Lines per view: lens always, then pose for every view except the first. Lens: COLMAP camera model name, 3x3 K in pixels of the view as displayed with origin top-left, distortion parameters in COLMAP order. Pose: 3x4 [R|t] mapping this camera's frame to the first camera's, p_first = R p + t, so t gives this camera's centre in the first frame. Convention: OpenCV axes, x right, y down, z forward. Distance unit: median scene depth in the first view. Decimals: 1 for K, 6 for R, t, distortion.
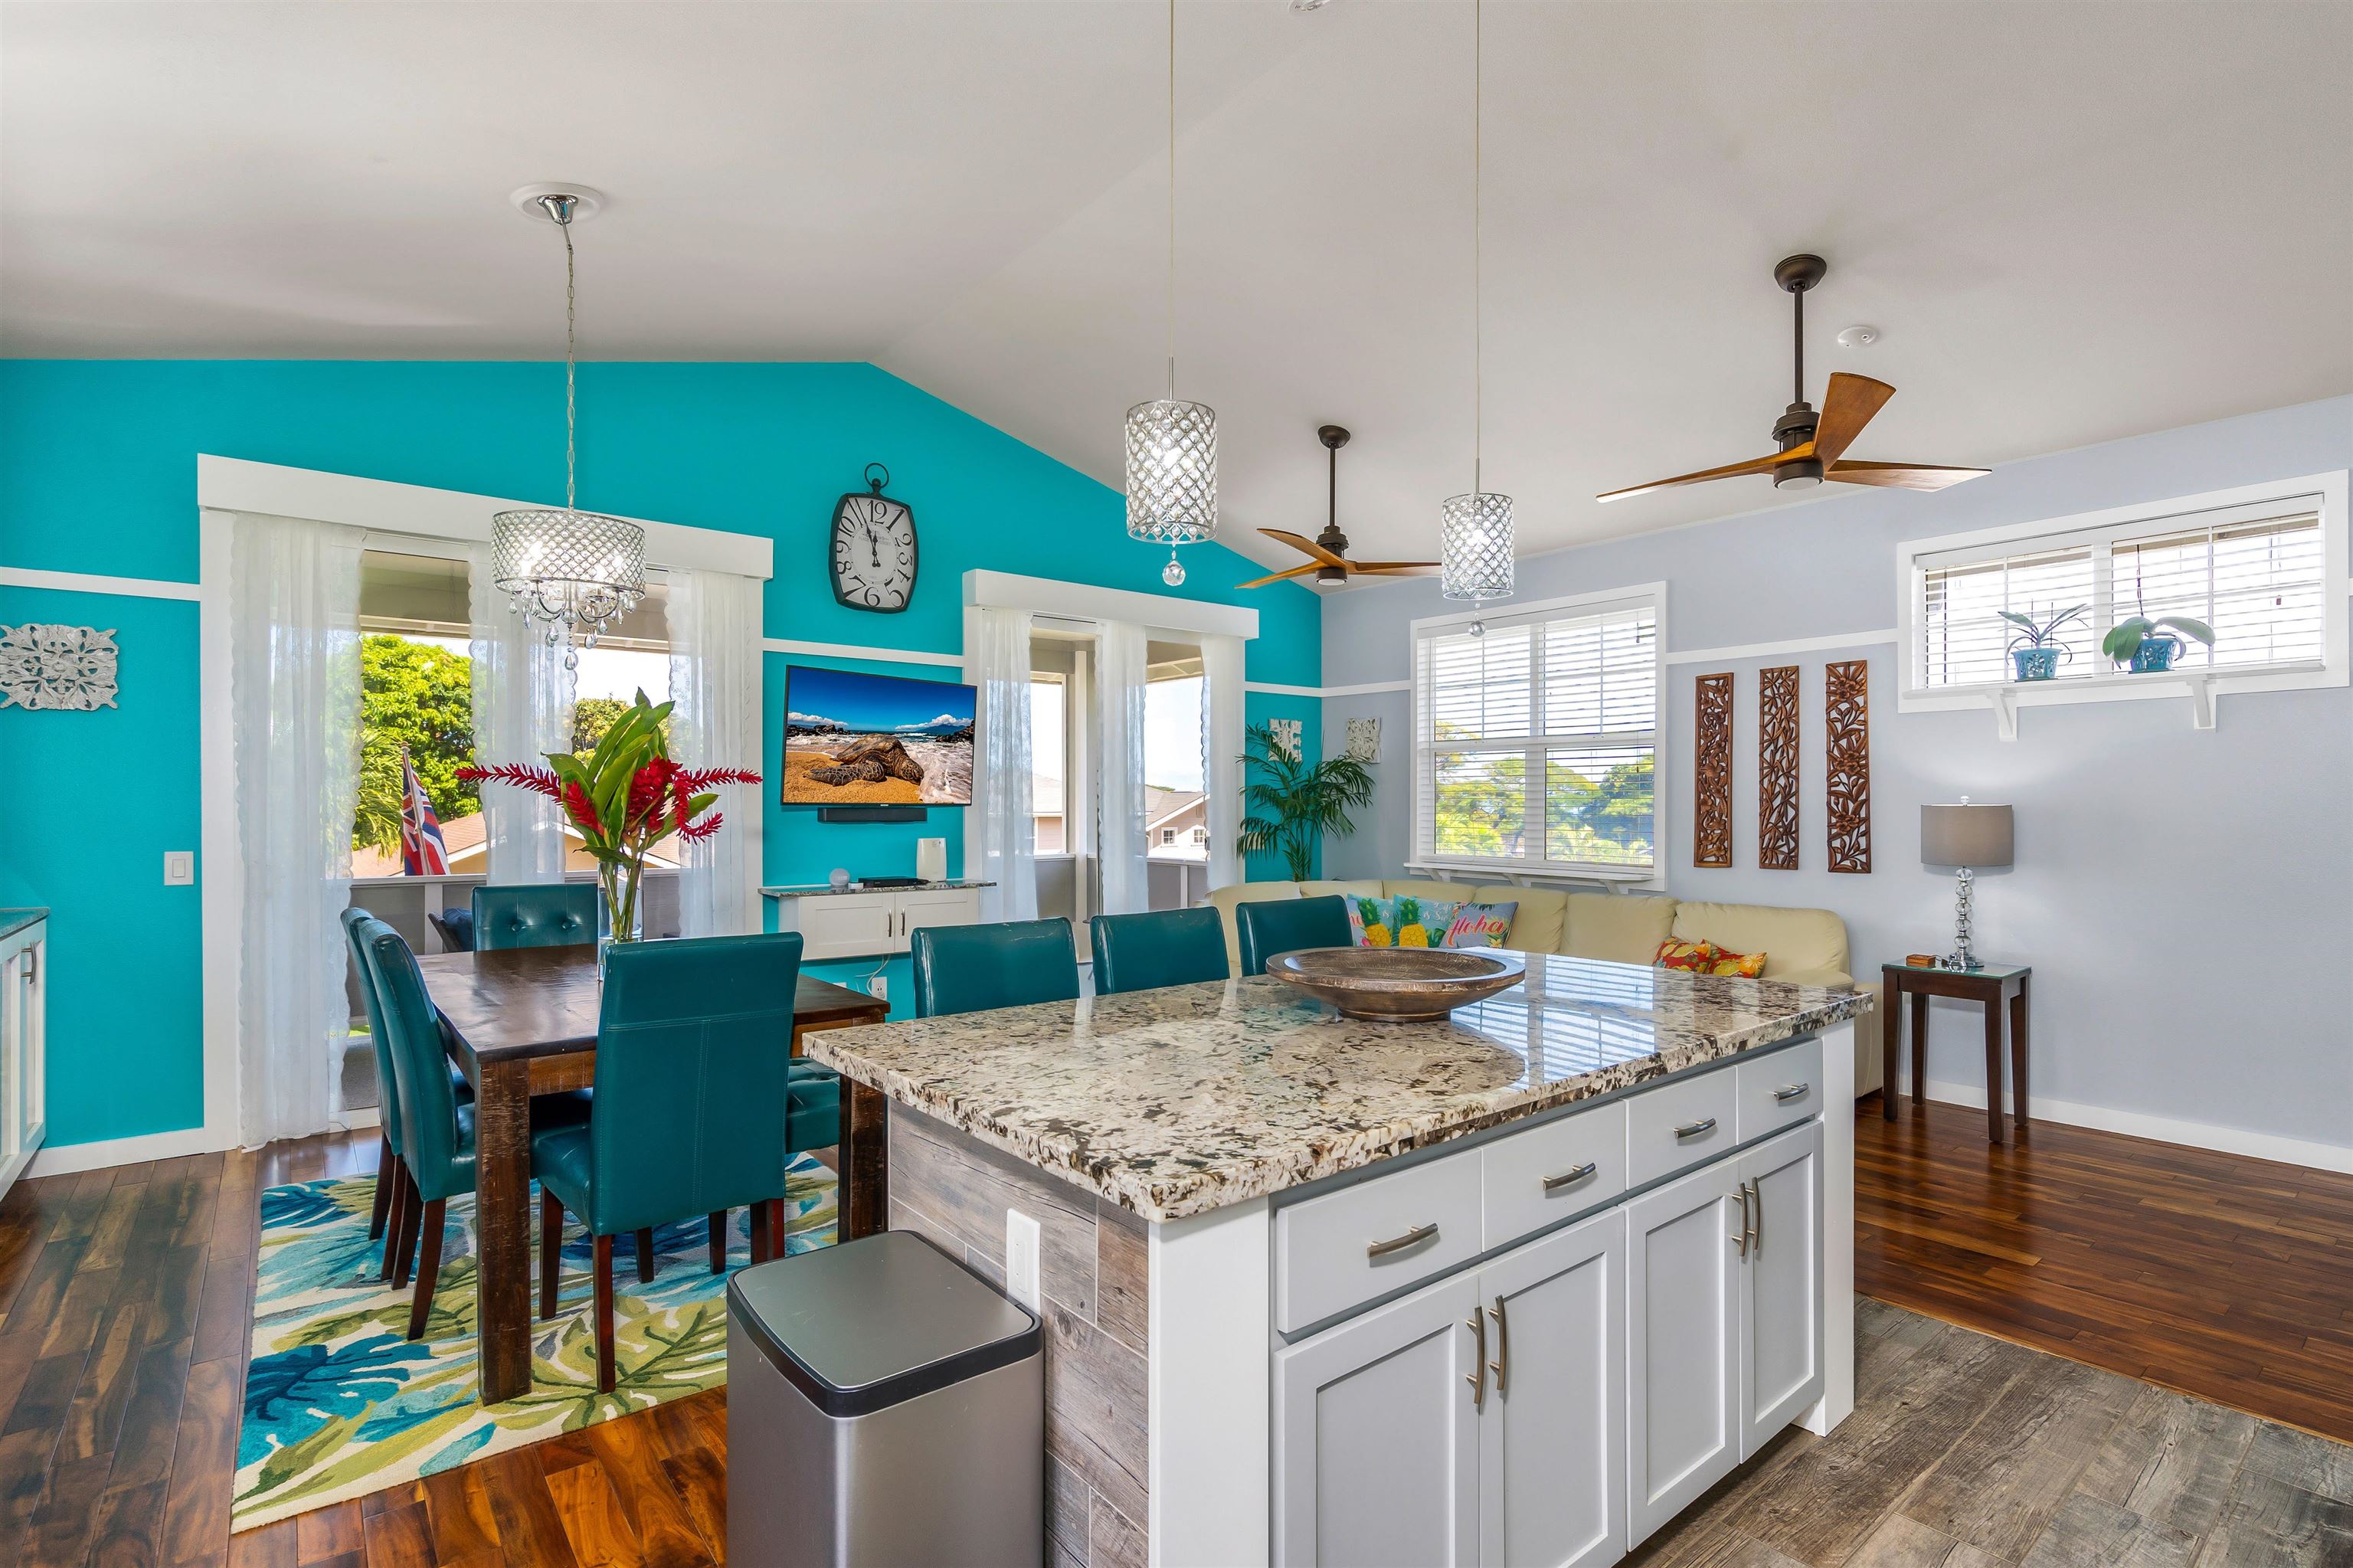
lens RADIAL K [[1108.1, 0, 1168.1], [0, 1108.1, 801.5], [0, 0, 1]] dist [-0.022256, -0.000356]
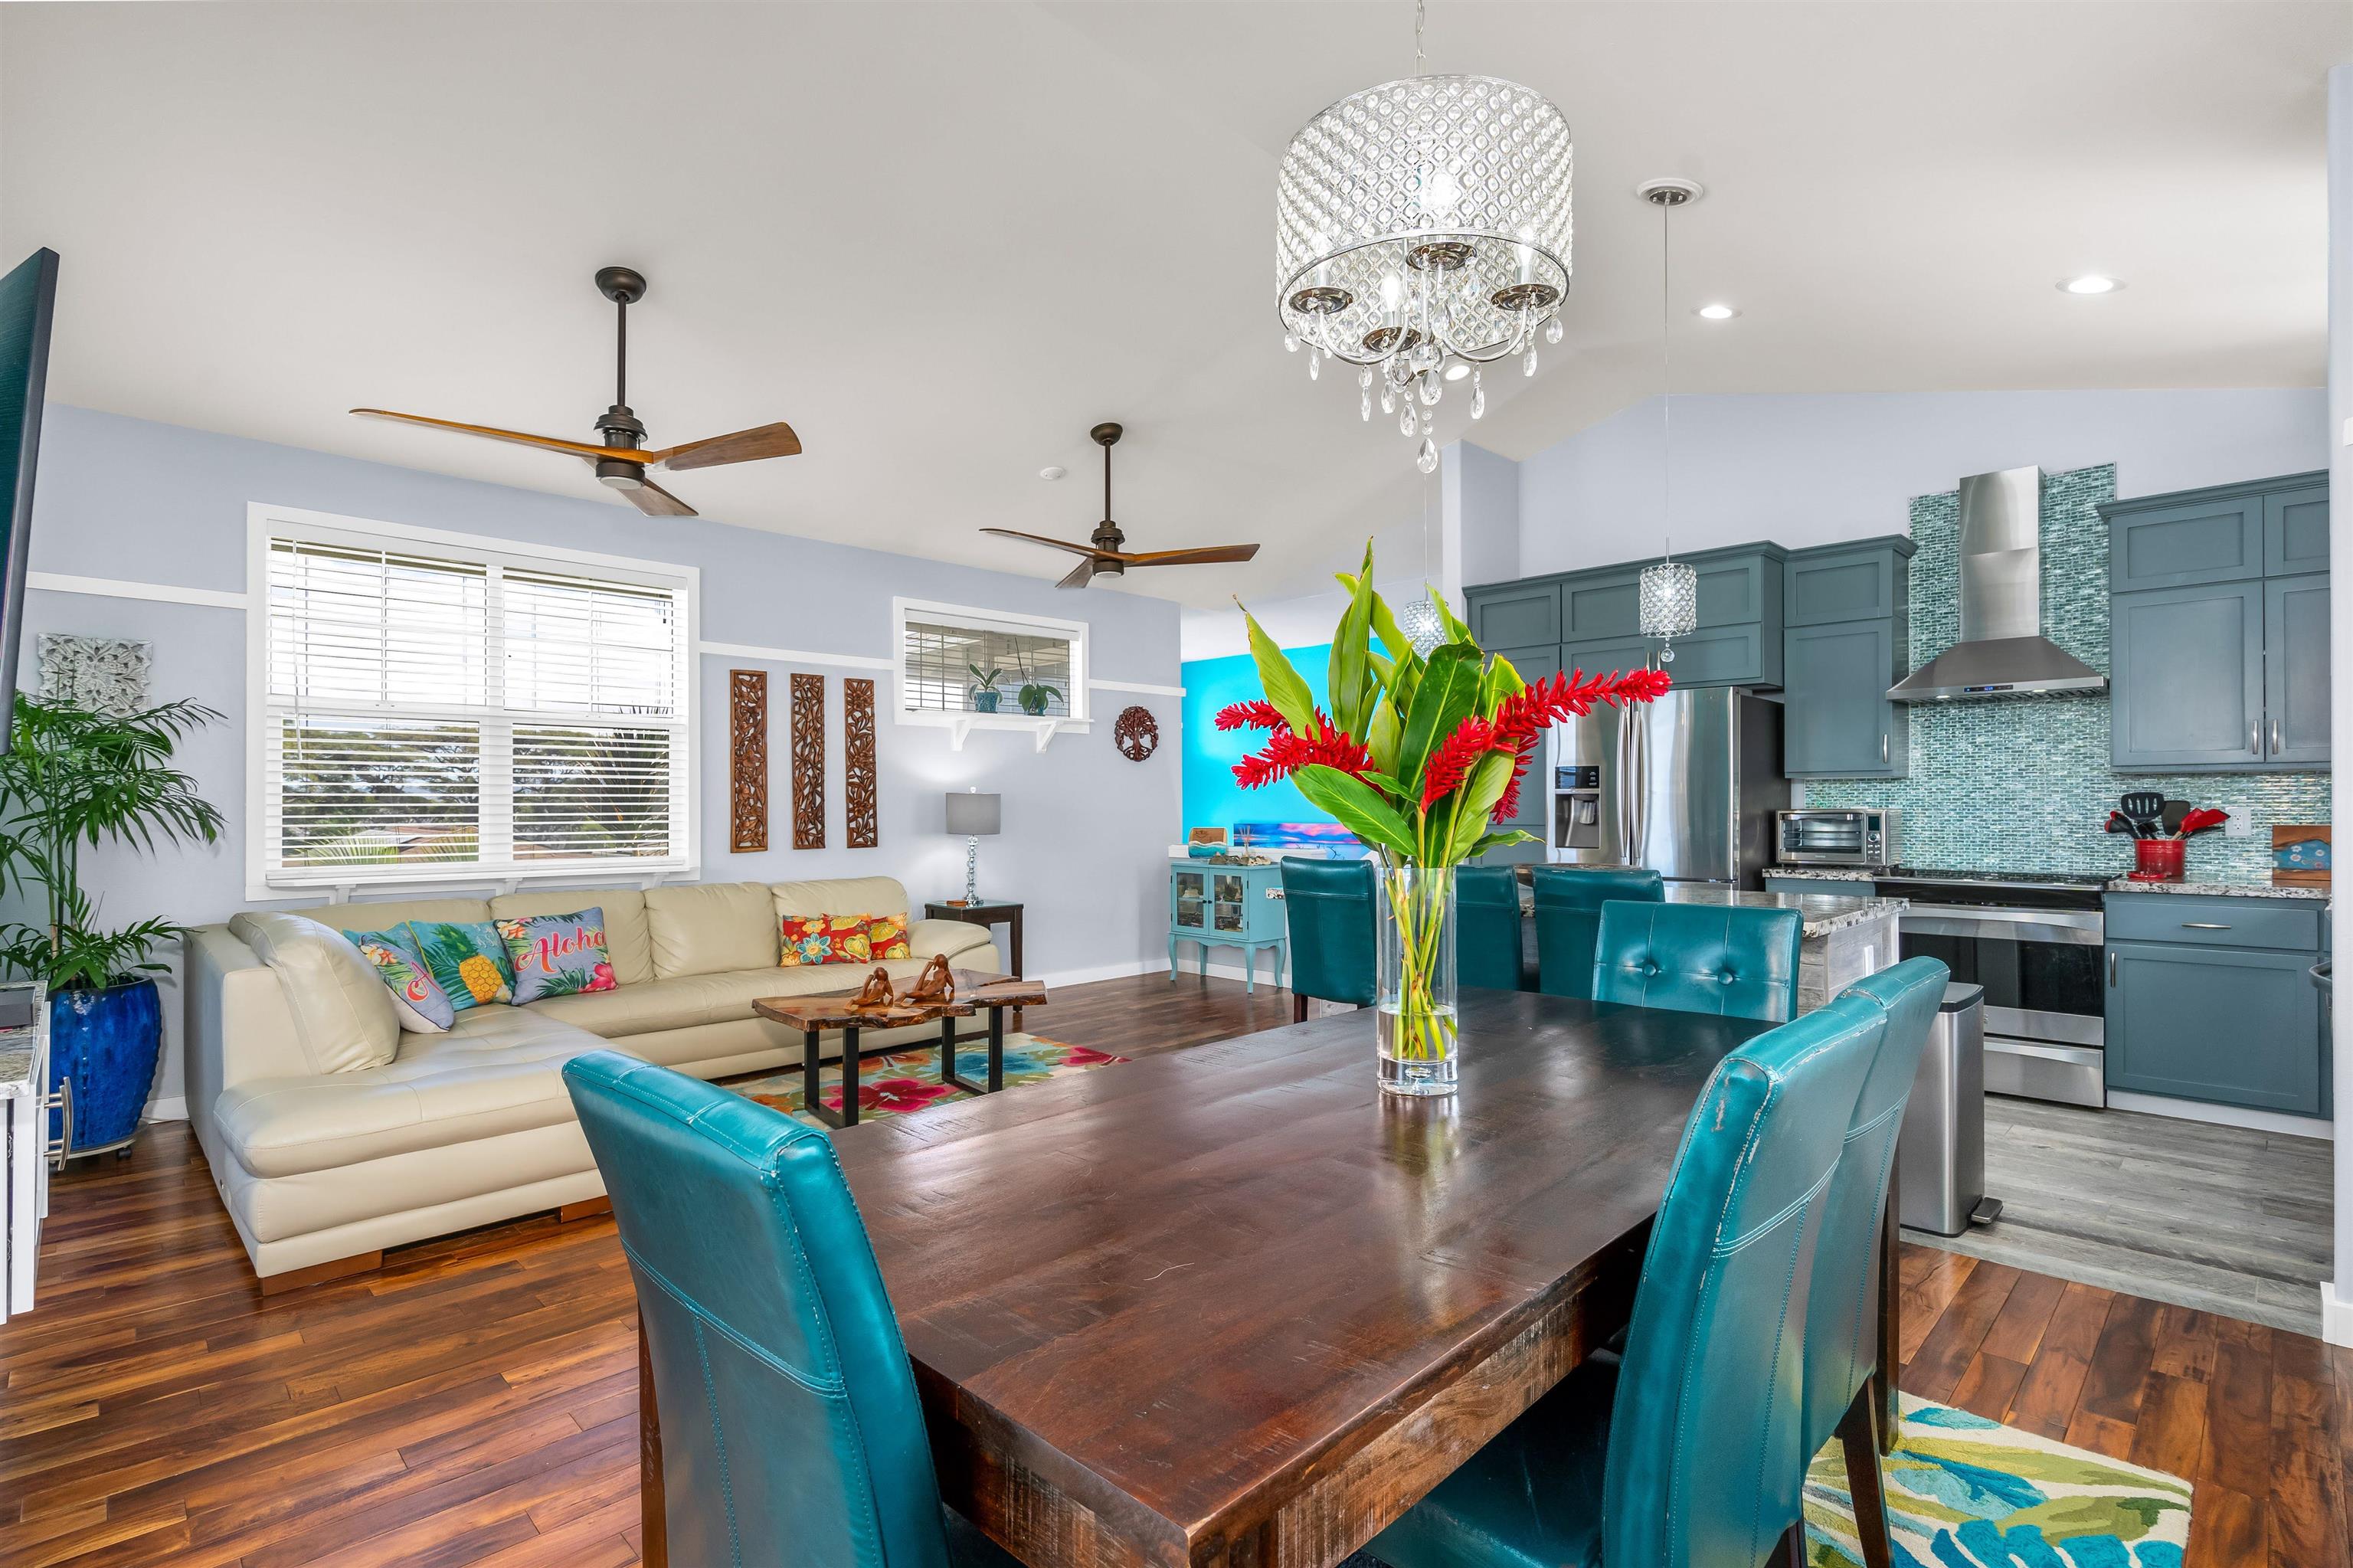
lens RADIAL K [[1108.1, 0, 1168.1], [0, 1108.1, 801.5], [0, 0, 1]] dist [-0.022256, -0.000356]
pose [[-0.096587, 0.003300, 0.995319, -0.665672], [-0.000026, 0.999994, -0.003318, 0.016302], [-0.995325, -0.000347, -0.096586, 0.767243]]
